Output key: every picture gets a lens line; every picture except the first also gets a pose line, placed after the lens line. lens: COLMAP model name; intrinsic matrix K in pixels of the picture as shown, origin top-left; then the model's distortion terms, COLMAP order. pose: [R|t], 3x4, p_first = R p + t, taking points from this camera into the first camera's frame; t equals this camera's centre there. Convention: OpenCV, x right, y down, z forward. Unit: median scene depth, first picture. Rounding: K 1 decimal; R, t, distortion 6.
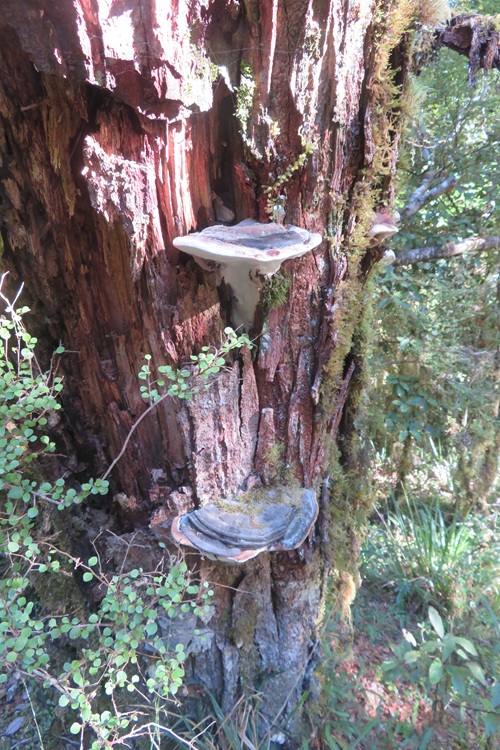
lens RADIAL K [[561.8, 0, 250.0], [0, 561.8, 375.0], [0, 0, 1]] dist [0.040426, -0.000022]
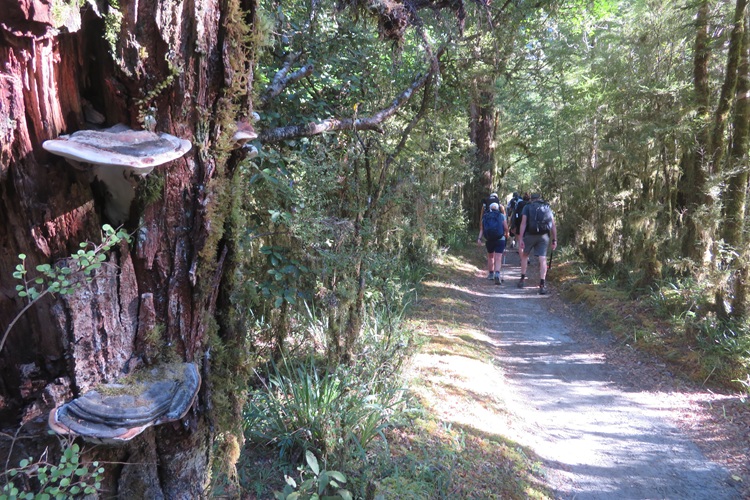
lens RADIAL K [[549.0, 0, 375.0], [0, 549.0, 250.0], [0, 0, 1]] dist [0.001824, 0.000514]
pose [[0.903059, -0.052940, 0.426242, -0.018962], [0.048865, 0.998595, 0.020499, -0.024508], [-0.426729, 0.002316, 0.904377, -0.141952]]
